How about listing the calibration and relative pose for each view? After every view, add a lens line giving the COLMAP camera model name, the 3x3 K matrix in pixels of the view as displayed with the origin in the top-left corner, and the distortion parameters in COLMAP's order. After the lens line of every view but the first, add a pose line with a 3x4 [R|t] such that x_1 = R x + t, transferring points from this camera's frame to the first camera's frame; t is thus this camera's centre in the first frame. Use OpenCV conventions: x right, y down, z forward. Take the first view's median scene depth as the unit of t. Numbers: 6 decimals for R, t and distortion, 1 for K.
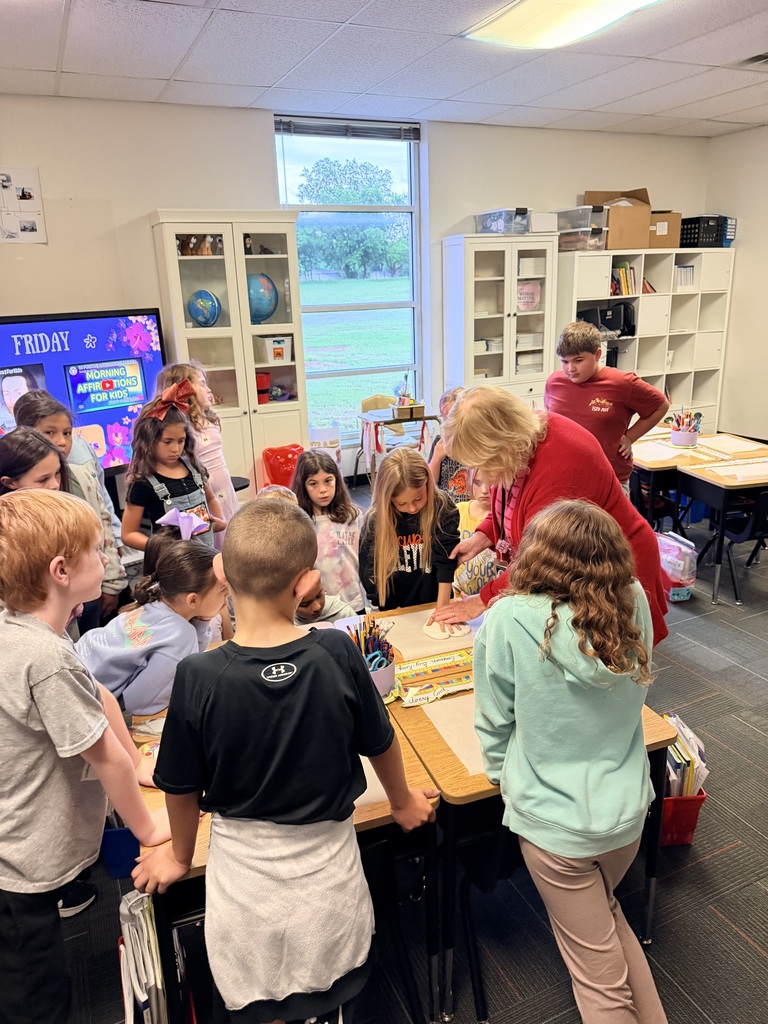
lens RADIAL K [[728.1, 0, 385.1], [0, 728.1, 522.4], [0, 0, 1]] dist [-0.024222, -0.004739]
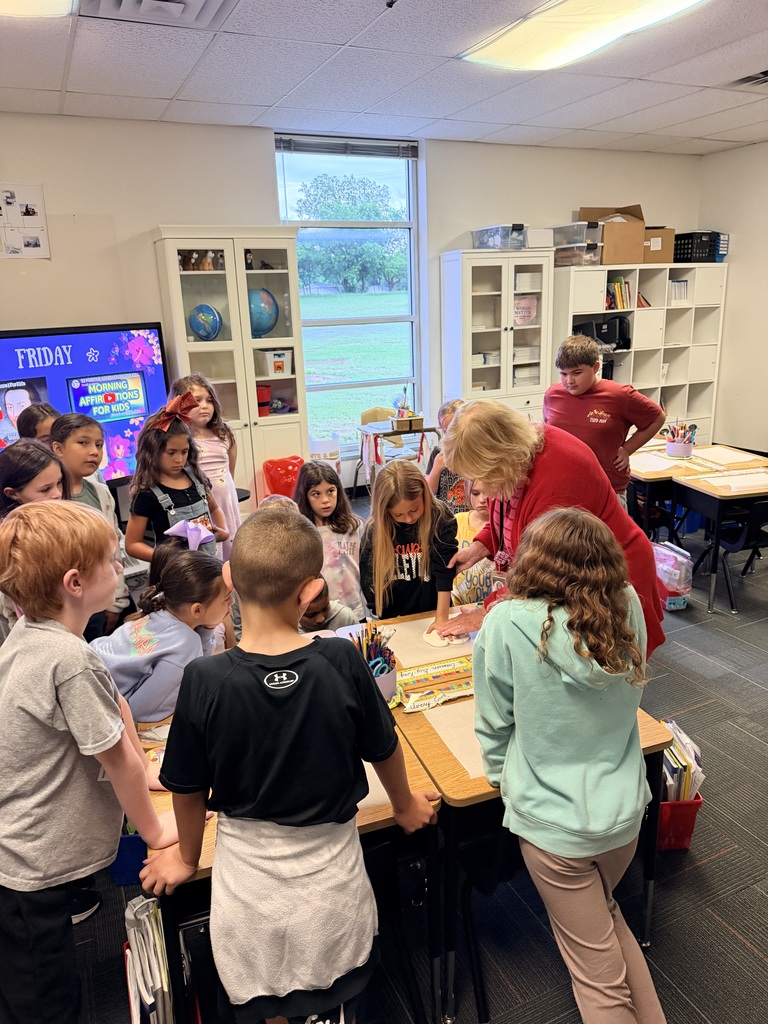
lens RADIAL K [[728.1, 0, 390.1], [0, 728.1, 518.7], [0, 0, 1]] dist [-0.024222, -0.004739]
pose [[0.999958, -0.002701, 0.008711, -0.001363], [0.002888, 0.999763, -0.021575, 0.001573], [-0.008650, 0.021599, 0.999729, -0.009387]]
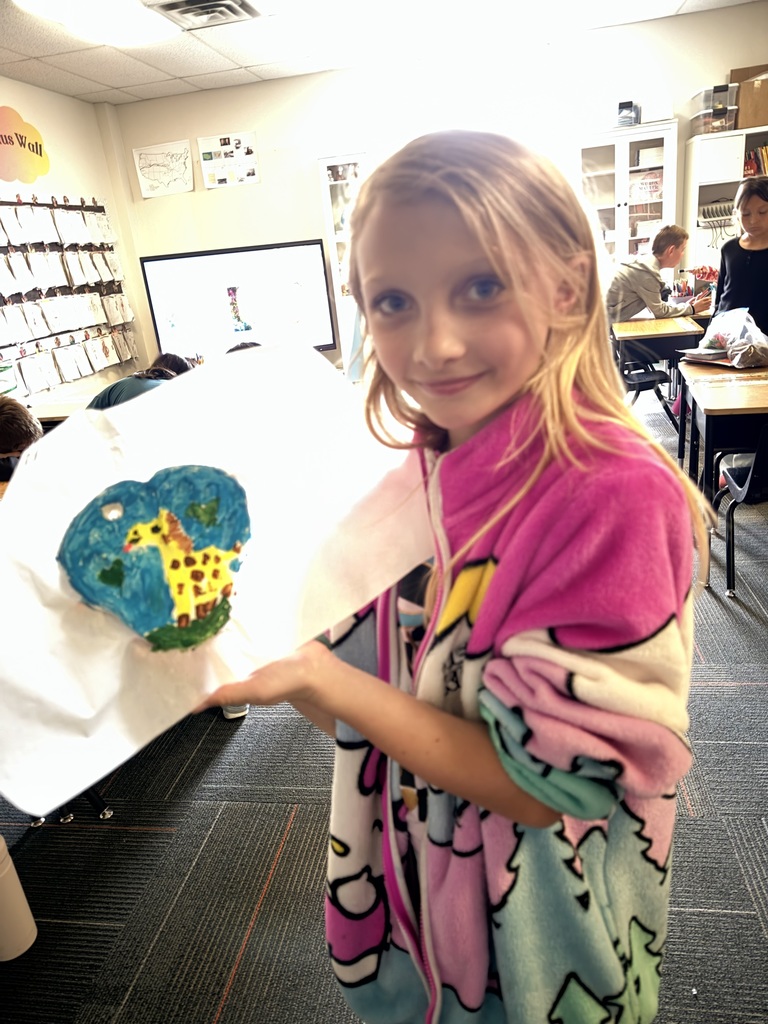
lens RADIAL K [[728.1, 0, 379.6], [0, 728.1, 515.5], [0, 0, 1]] dist [-0.024222, -0.004739]
pose [[0.821282, 0.141372, -0.552729, 0.684529], [-0.099063, 0.989433, 0.105875, 0.120841], [0.561856, -0.032199, 0.826608, -0.140150]]
